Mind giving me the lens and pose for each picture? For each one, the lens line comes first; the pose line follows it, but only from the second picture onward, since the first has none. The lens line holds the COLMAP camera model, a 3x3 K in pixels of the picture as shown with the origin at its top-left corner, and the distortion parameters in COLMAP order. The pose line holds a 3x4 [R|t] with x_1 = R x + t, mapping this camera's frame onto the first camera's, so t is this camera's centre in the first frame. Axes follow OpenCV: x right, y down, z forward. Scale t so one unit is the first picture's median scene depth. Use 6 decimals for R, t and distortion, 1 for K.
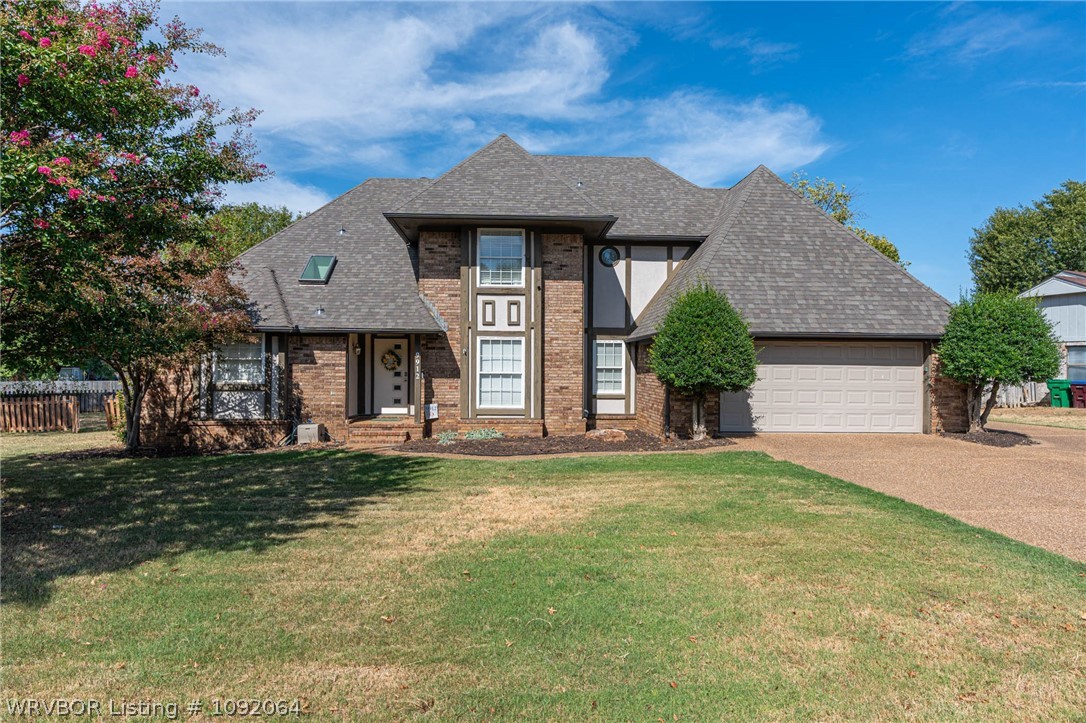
lens RADIAL K [[596.2, 0, 543.0], [0, 596.2, 361.5], [0, 0, 1]] dist [-0.017890, -0.000181]
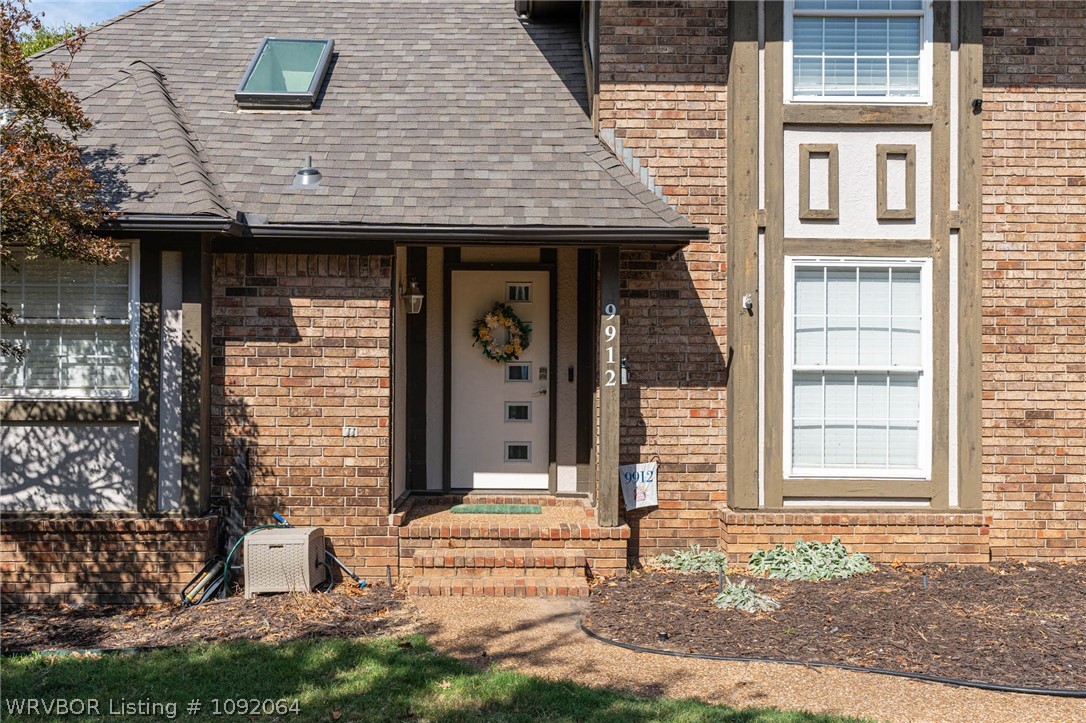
lens RADIAL K [[1003.2, 0, 543.0], [0, 1003.2, 361.5], [0, 0, 1]] dist [-0.011529, -0.003754]
pose [[0.999295, -0.000186, -0.037532, -0.221088], [0.000217, 1.000000, 0.000841, 0.014731], [0.037531, -0.000849, 0.999295, 0.449305]]
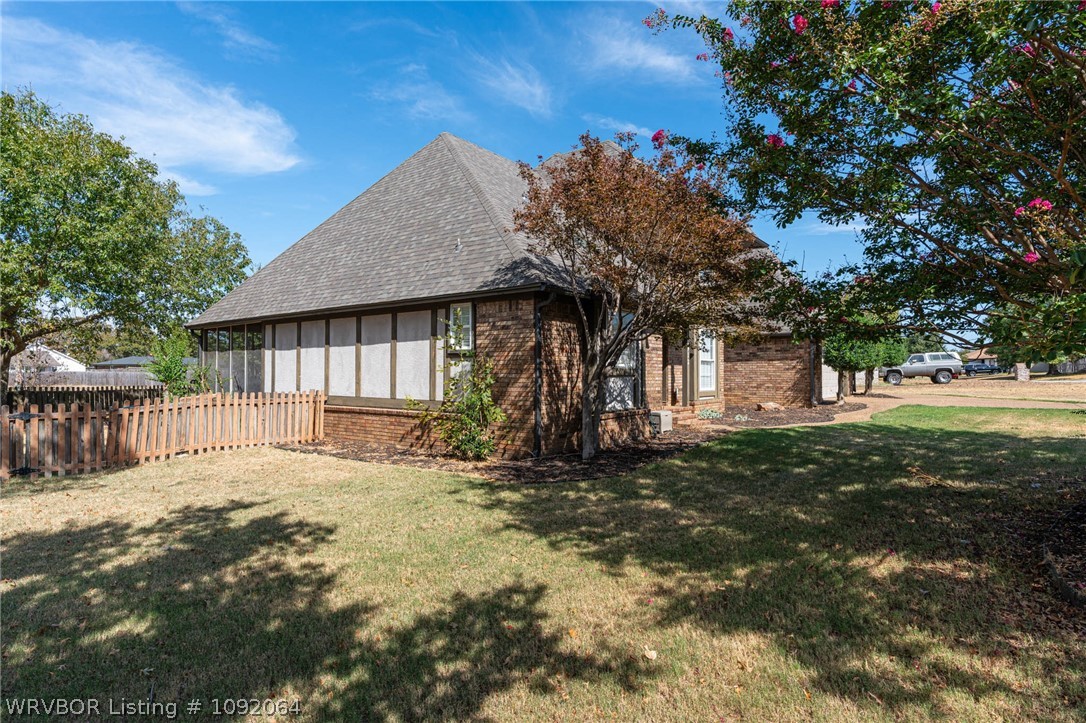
lens RADIAL K [[612.2, 0, 543.0], [0, 612.2, 361.5], [0, 0, 1]] dist [0.001685, 0.000209]
pose [[0.621130, 0.009241, 0.783653, -1.183217], [0.006778, 0.999830, -0.017163, 0.039392], [-0.783679, 0.015972, 0.620961, 0.514823]]
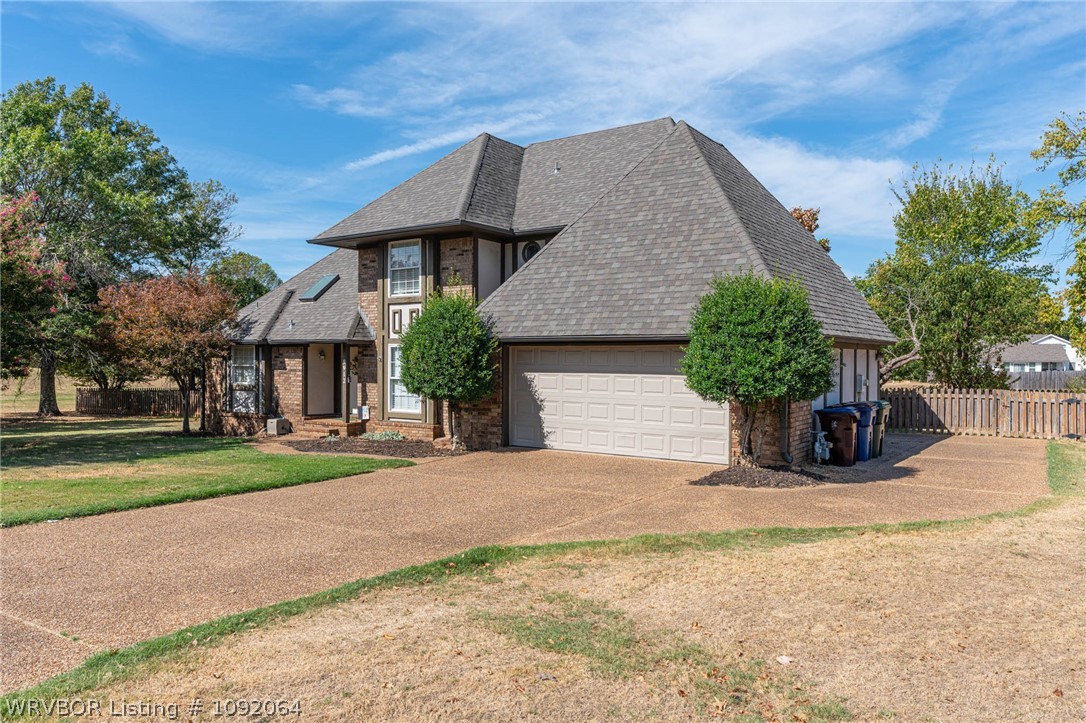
lens RADIAL K [[781.4, 0, 543.0], [0, 781.4, 361.5], [0, 0, 1]] dist [0.012488, 0.003069]
pose [[0.784990, -0.002706, -0.619503, 0.968551], [0.002609, 0.999996, -0.001061, -0.008885], [0.619503, -0.000783, 0.784994, 0.074867]]
